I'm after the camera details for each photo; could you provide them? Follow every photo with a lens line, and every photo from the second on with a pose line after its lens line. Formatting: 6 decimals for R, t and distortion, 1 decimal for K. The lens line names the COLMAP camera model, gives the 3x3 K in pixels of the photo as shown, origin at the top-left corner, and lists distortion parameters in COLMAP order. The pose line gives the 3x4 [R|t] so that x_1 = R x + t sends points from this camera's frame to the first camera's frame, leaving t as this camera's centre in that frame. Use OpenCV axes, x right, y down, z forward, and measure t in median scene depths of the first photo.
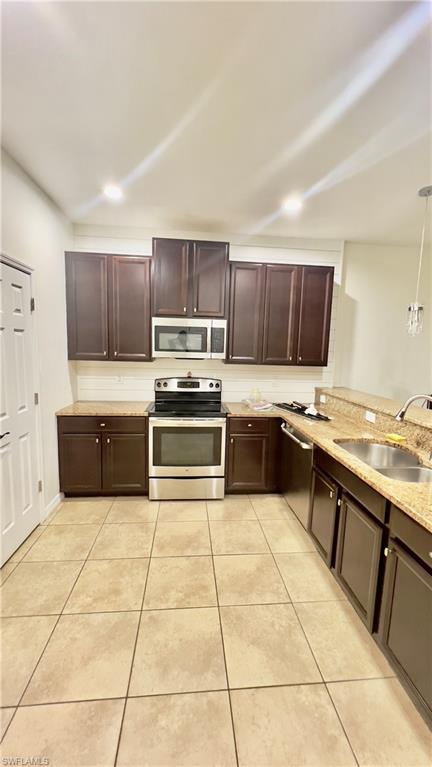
lens RADIAL K [[310.3, 0, 216.0], [0, 310.3, 383.5], [0, 0, 1]] dist [-0.000131, 0.000145]
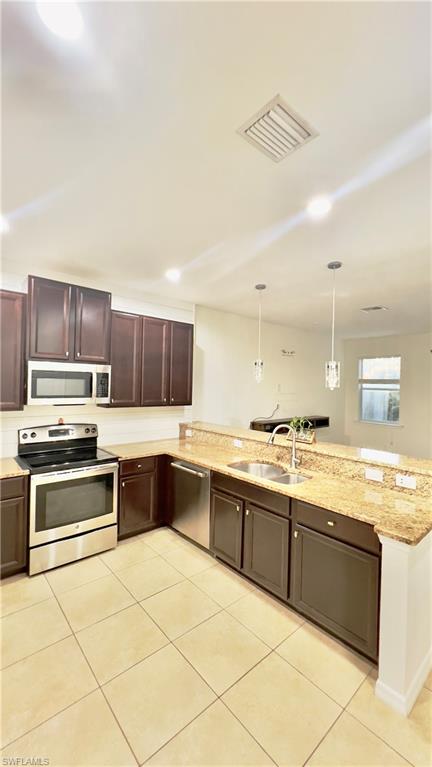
lens RADIAL K [[310.3, 0, 216.0], [0, 310.3, 383.5], [0, 0, 1]] dist [-0.000131, 0.000145]
pose [[0.808549, -0.009115, 0.588358, -0.291442], [0.070803, 0.994122, -0.081899, -0.037064], [-0.584154, 0.107877, 0.804442, -0.022481]]
